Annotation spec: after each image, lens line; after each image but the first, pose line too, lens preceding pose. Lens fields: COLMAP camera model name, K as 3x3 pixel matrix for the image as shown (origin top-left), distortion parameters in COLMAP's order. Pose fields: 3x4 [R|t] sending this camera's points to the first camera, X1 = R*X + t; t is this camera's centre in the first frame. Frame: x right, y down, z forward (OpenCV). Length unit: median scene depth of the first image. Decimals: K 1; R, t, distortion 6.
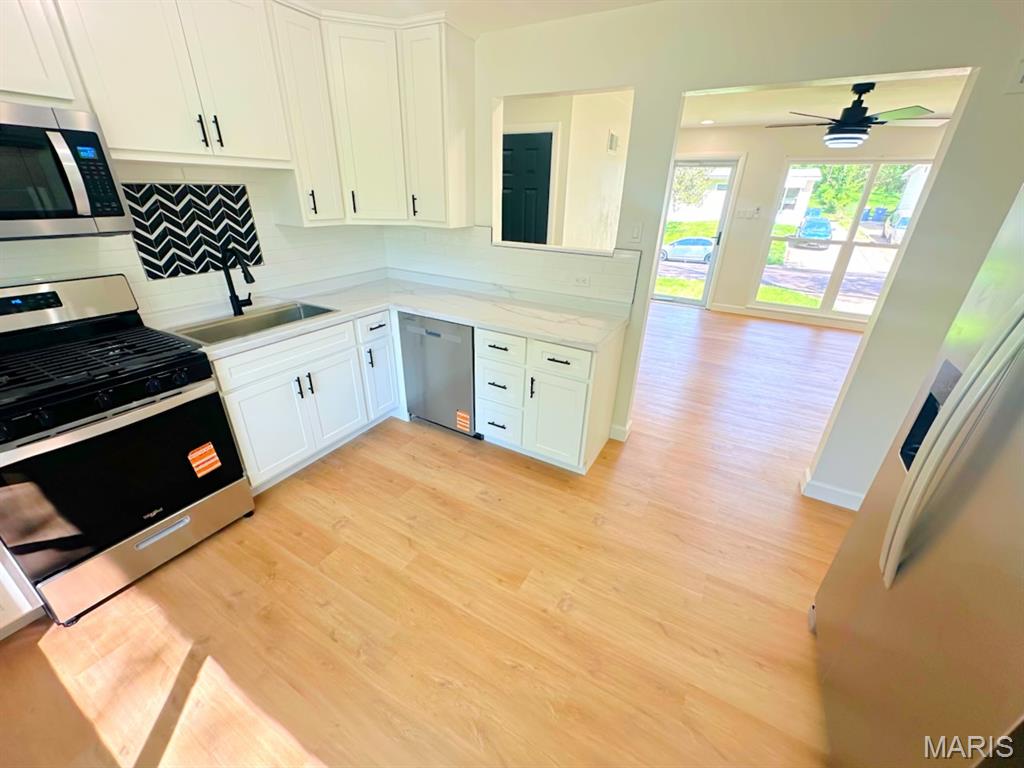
lens RADIAL K [[411.2, 0, 514.0], [0, 411.2, 385.9], [0, 0, 1]] dist [-0.002649, -0.000145]
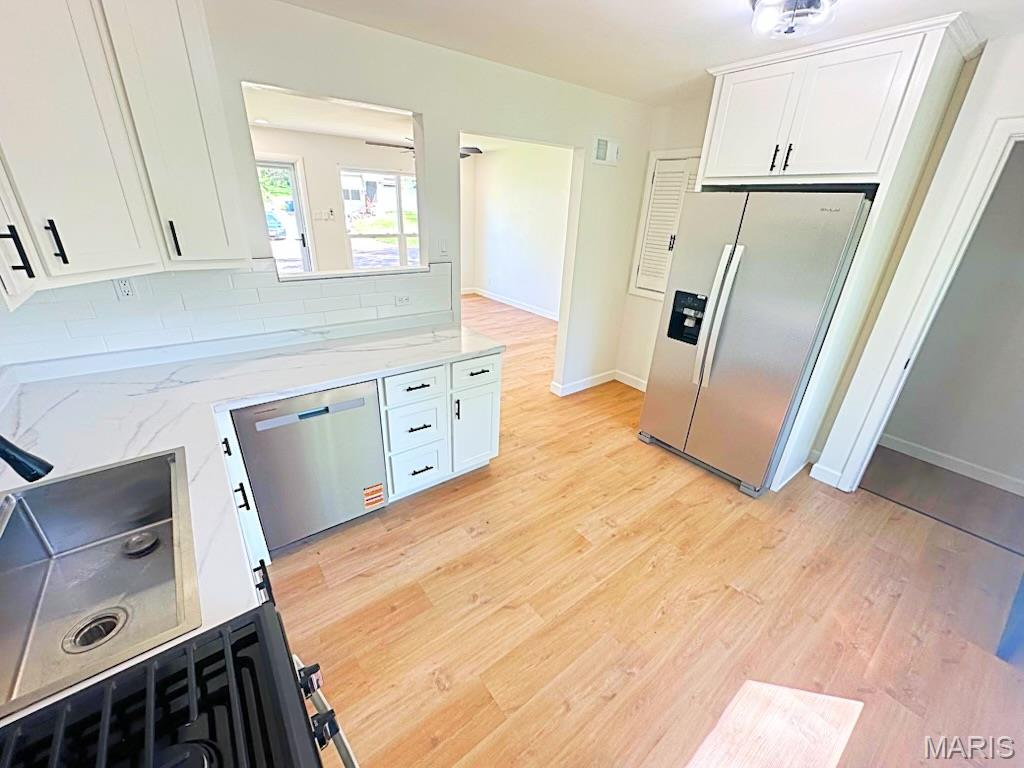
lens RADIAL K [[411.2, 0, 510.1], [0, 411.2, 382.5], [0, 0, 1]] dist [-0.002649, -0.000145]
pose [[0.380270, -0.378867, 0.843715, -0.708881], [0.366045, 0.899411, 0.238897, -0.240989], [-0.849356, 0.217992, 0.480701, 0.388536]]
